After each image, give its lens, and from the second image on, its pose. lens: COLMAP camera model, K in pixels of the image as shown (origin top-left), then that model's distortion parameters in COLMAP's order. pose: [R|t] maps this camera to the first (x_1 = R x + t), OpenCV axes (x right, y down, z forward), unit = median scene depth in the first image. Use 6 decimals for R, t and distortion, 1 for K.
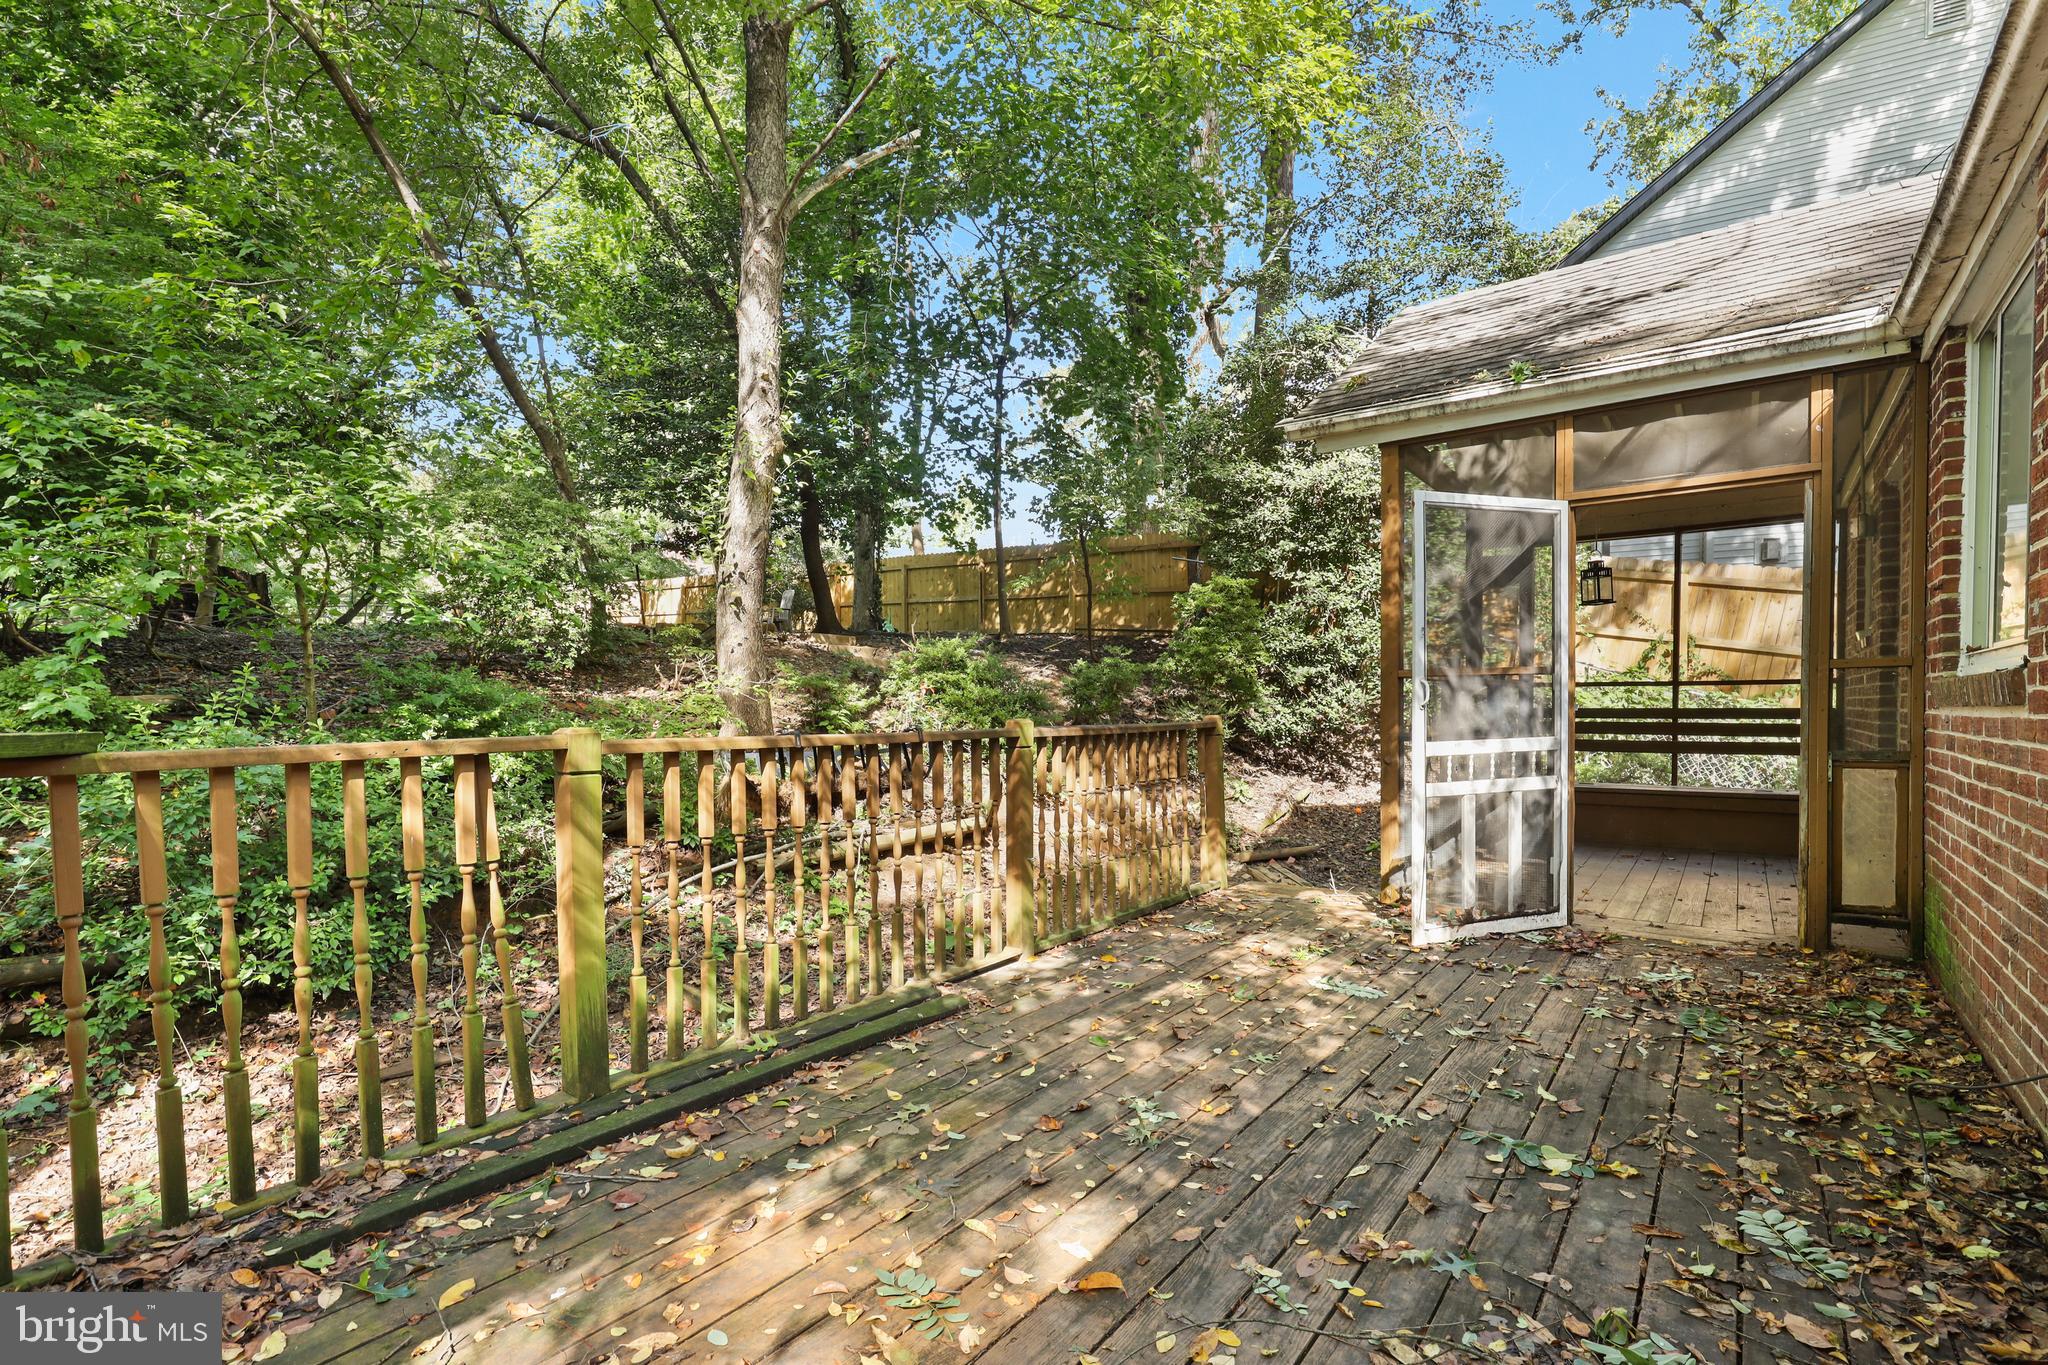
lens RADIAL K [[958.4, 0, 1042.6], [0, 958.4, 704.0], [0, 0, 1]] dist [-0.002640, 0.000351]
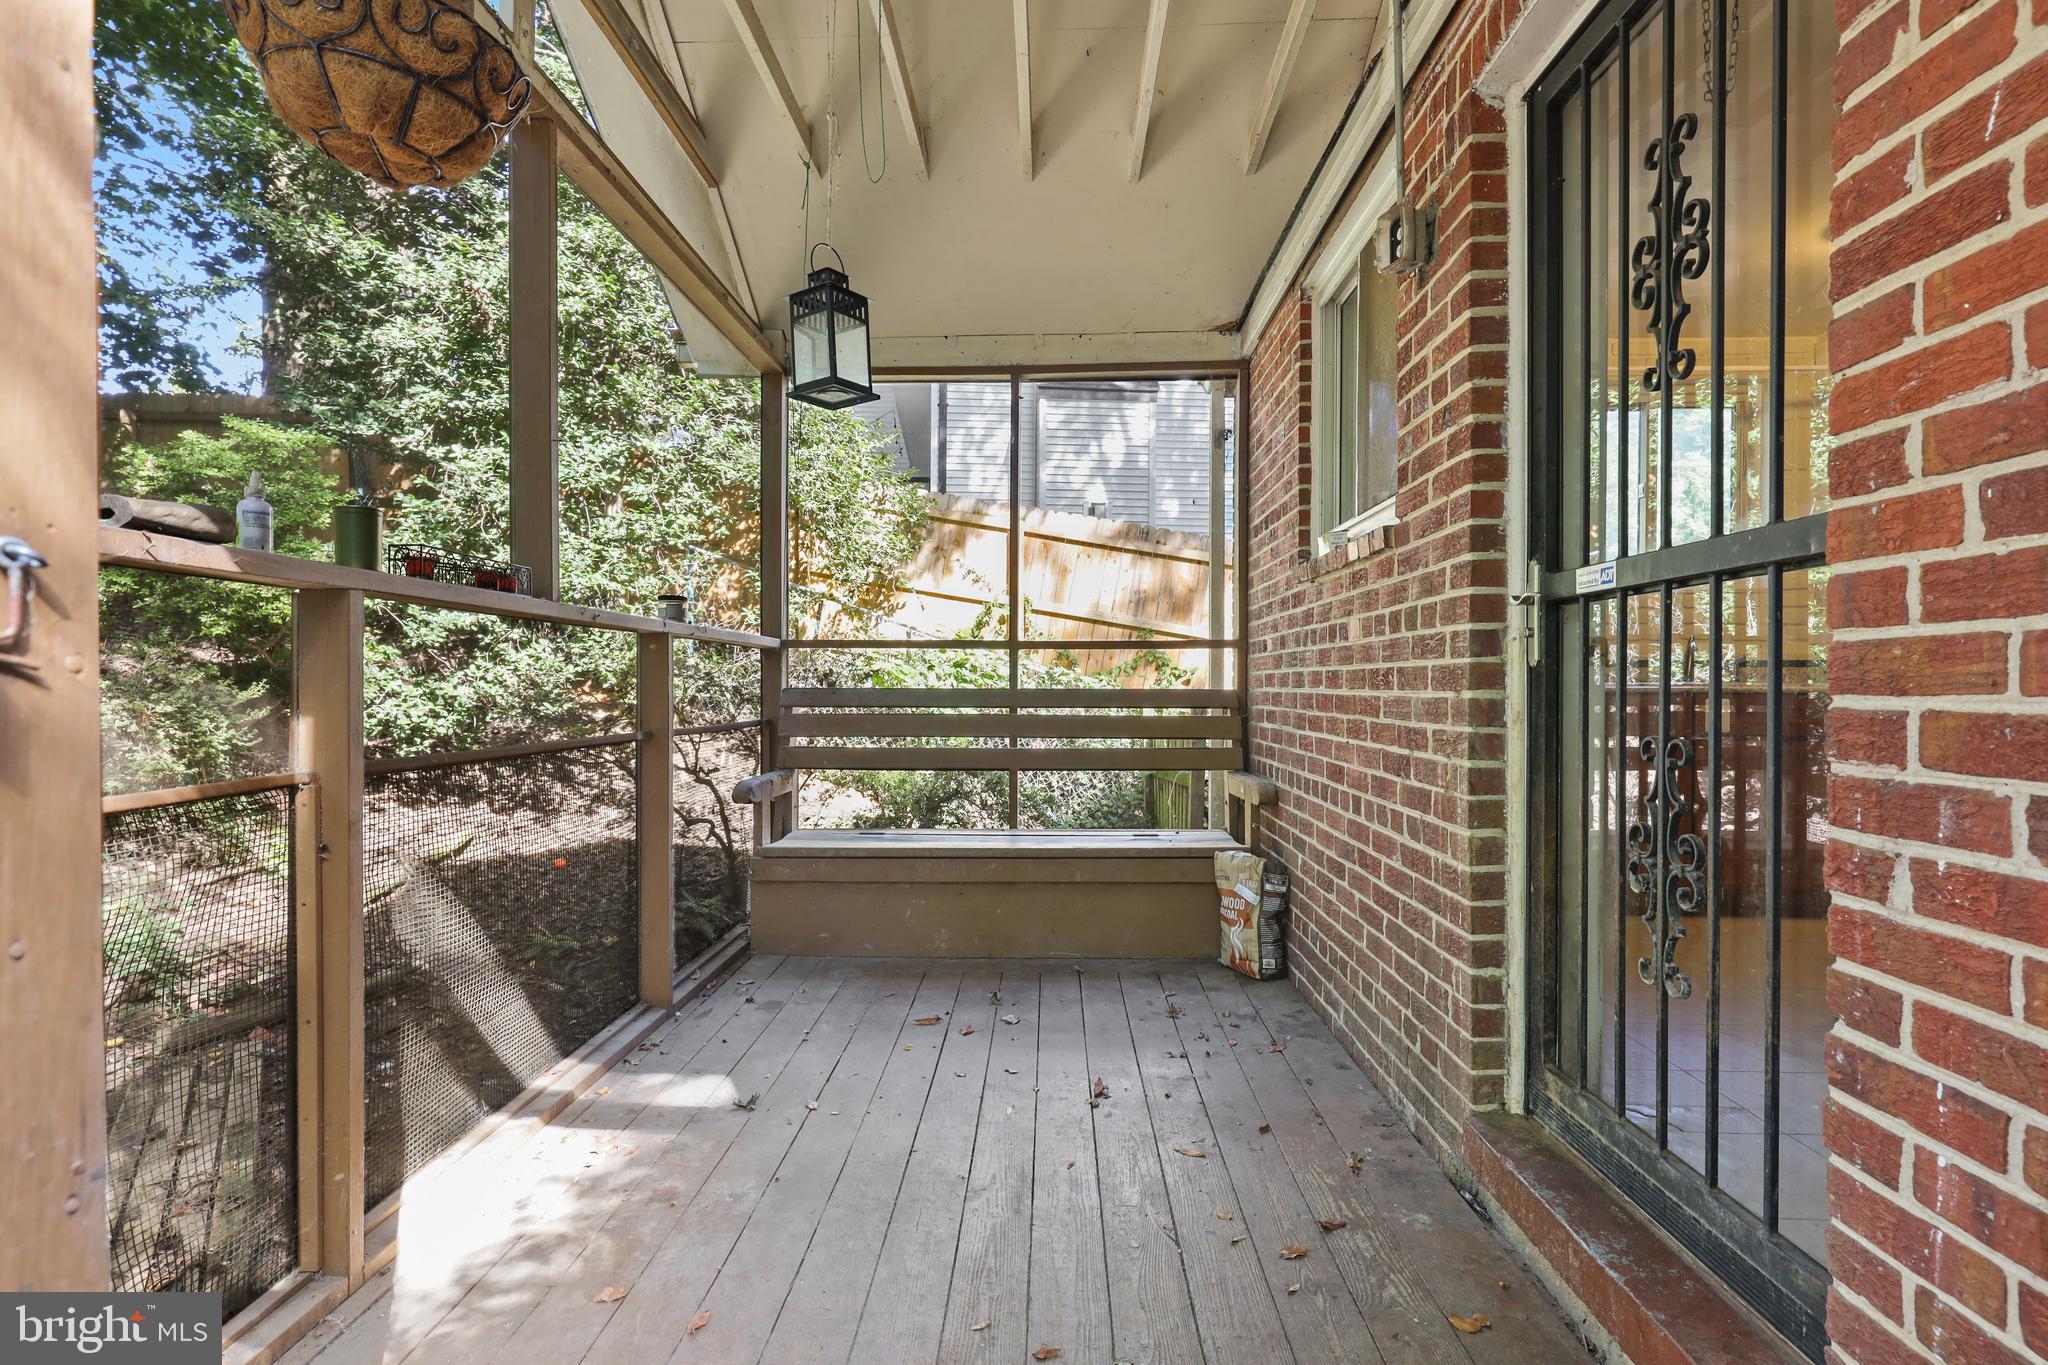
lens RADIAL K [[958.4, 0, 1042.6], [0, 958.4, 704.0], [0, 0, 1]] dist [-0.002640, 0.000351]
pose [[0.815071, -0.008775, 0.579294, 0.221099], [-0.003193, 0.999802, 0.019637, 0.001864], [-0.579352, -0.017855, 0.814882, 0.336149]]
